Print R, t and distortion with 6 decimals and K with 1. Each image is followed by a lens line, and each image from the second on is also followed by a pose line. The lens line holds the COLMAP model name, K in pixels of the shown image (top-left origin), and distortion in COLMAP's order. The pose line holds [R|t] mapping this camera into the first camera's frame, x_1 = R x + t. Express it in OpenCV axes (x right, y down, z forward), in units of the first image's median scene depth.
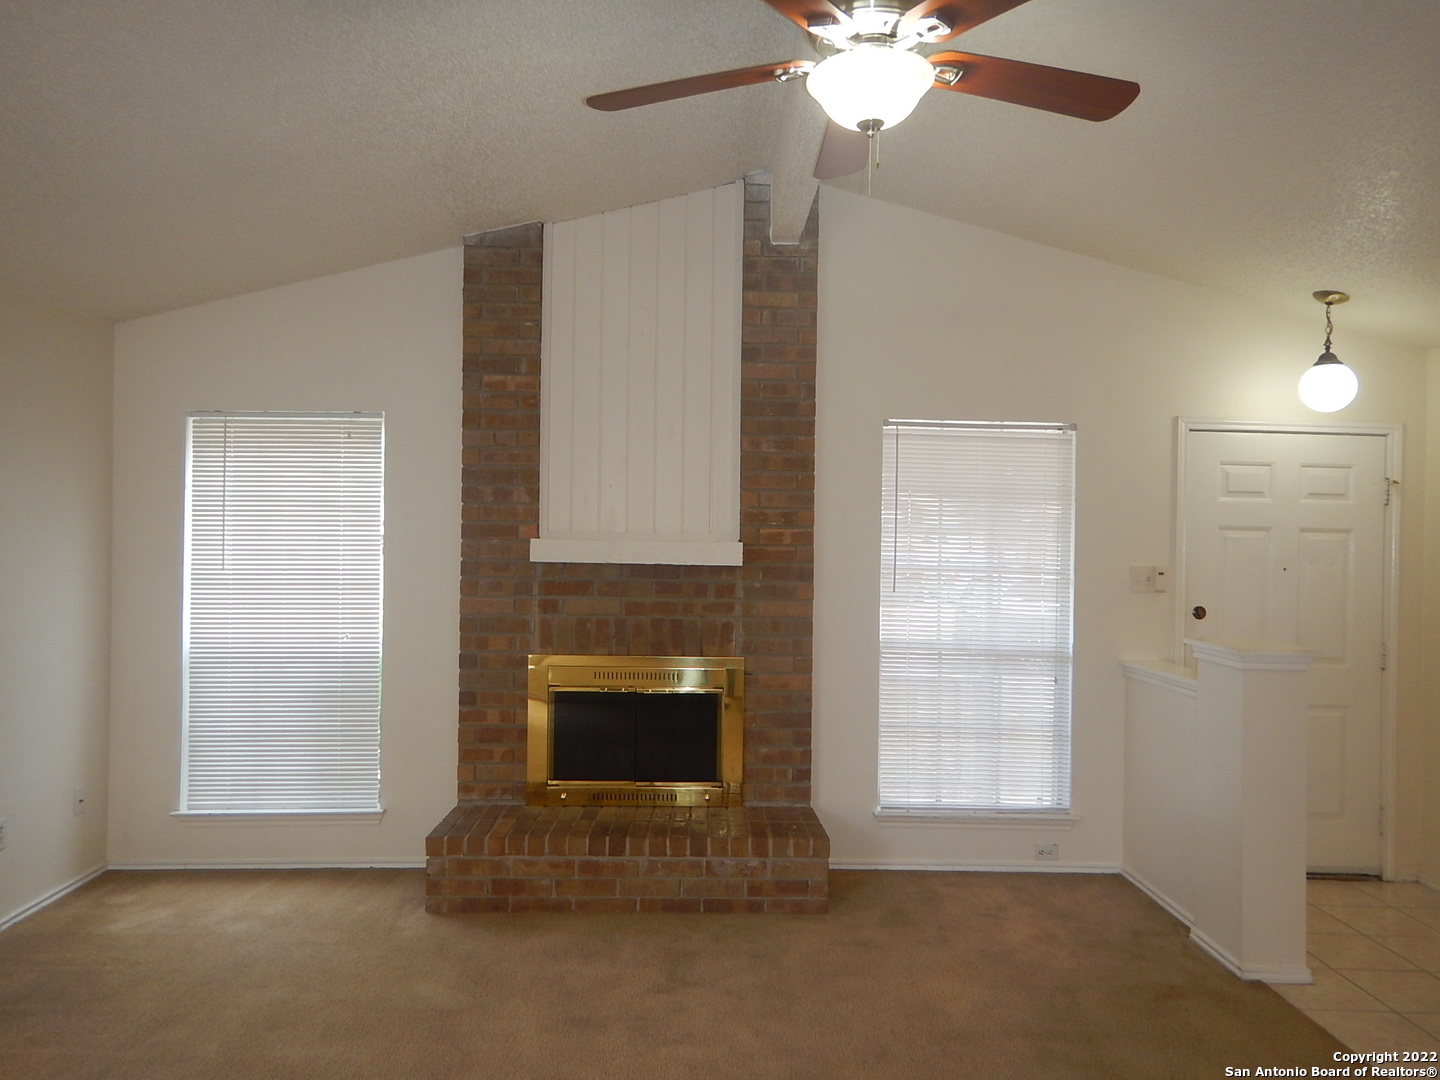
lens RADIAL K [[1045.3, 0, 713.3], [0, 1045.3, 524.9], [0, 0, 1]] dist [0.034344, 0.001291]
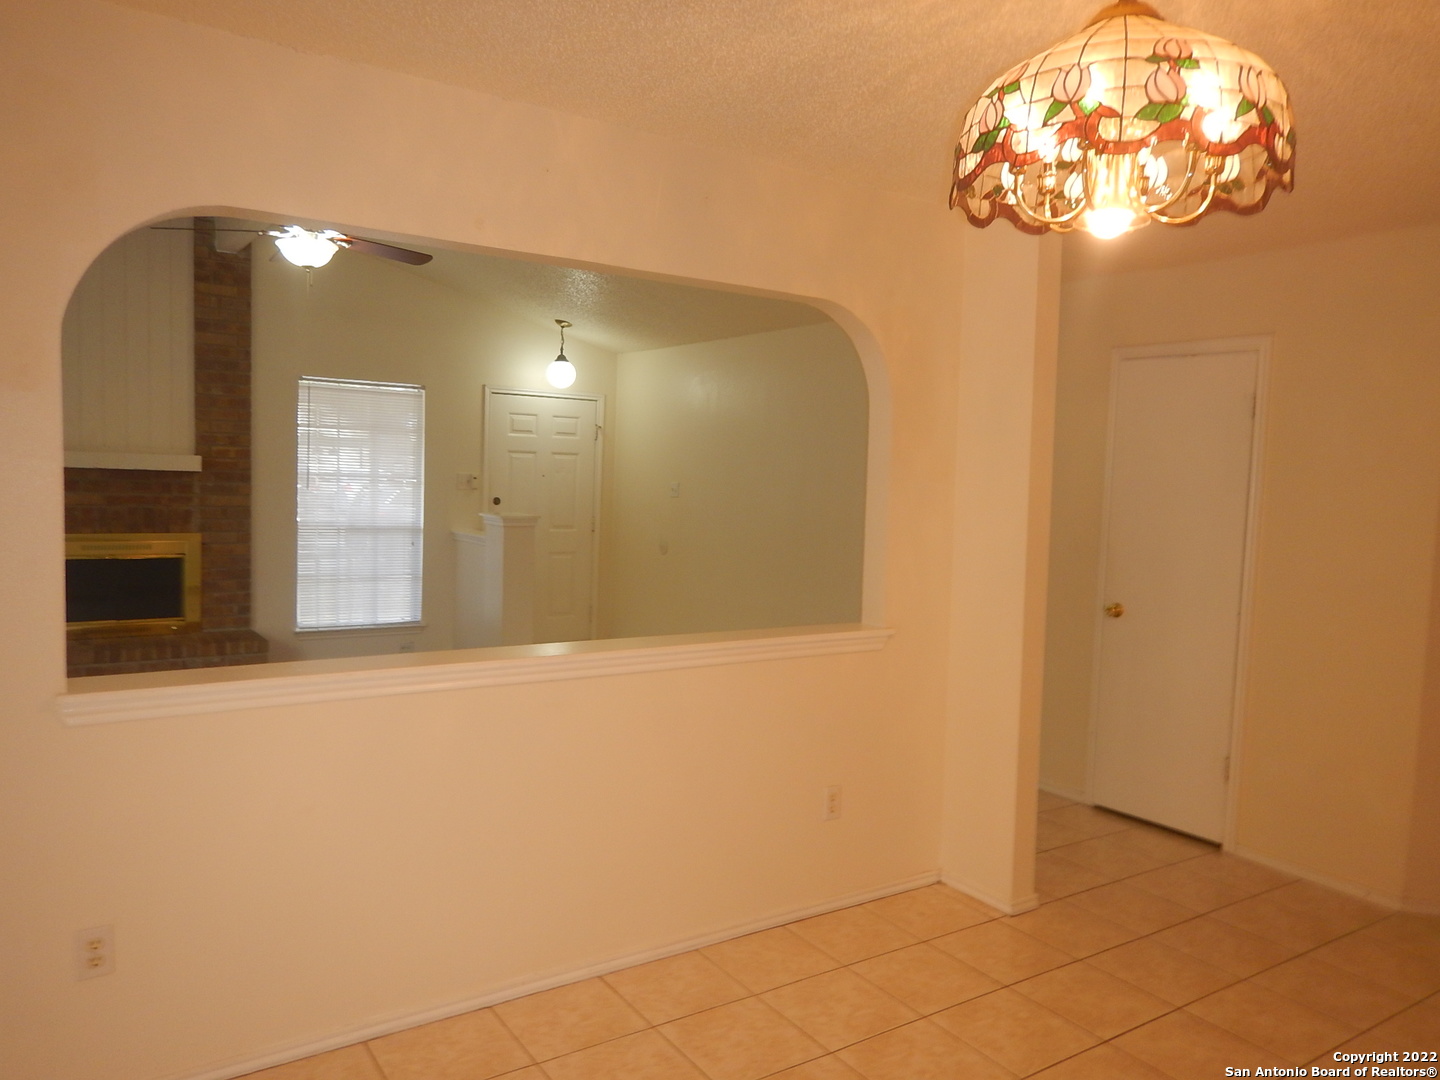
lens RADIAL K [[1045.3, 0, 713.3], [0, 1045.3, 524.9], [0, 0, 1]] dist [0.034344, 0.001291]
pose [[0.844940, -0.020758, 0.534458, -0.154690], [-0.023222, 0.996881, 0.075430, -0.014811], [-0.534356, -0.076145, 0.841823, -0.643484]]
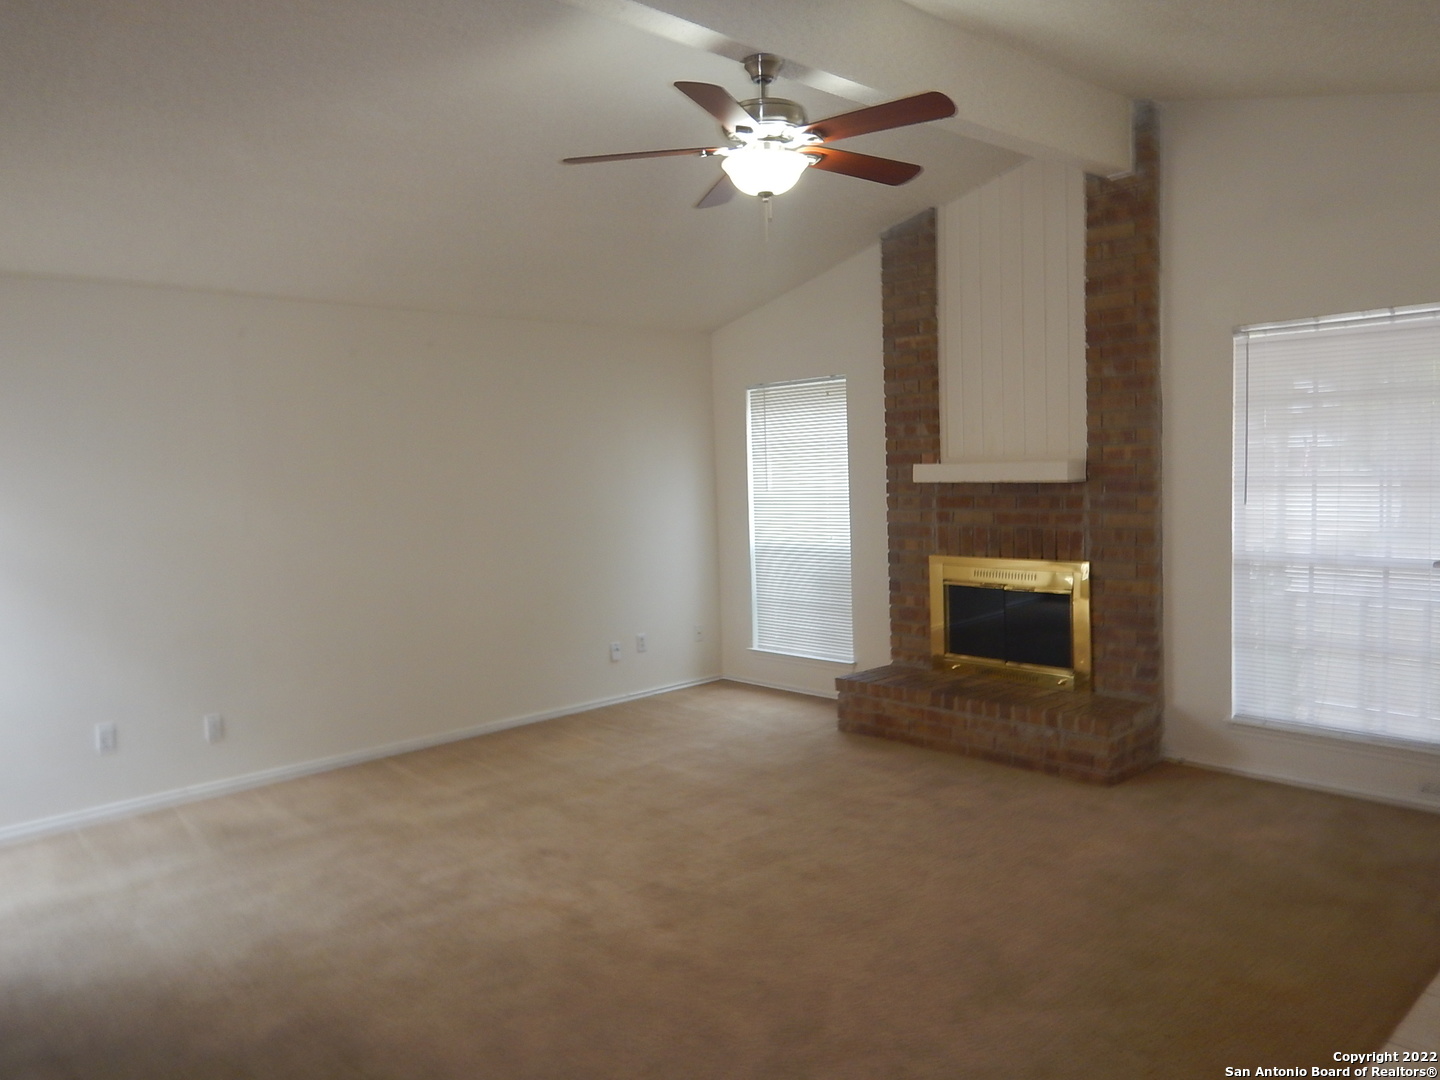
lens RADIAL K [[1045.3, 0, 713.3], [0, 1045.3, 524.9], [0, 0, 1]] dist [0.034344, 0.001291]
pose [[0.662045, 0.006354, -0.749437, 0.602726], [0.054199, 0.996940, 0.056330, 0.001284], [0.747502, -0.077912, 0.659674, -0.040681]]
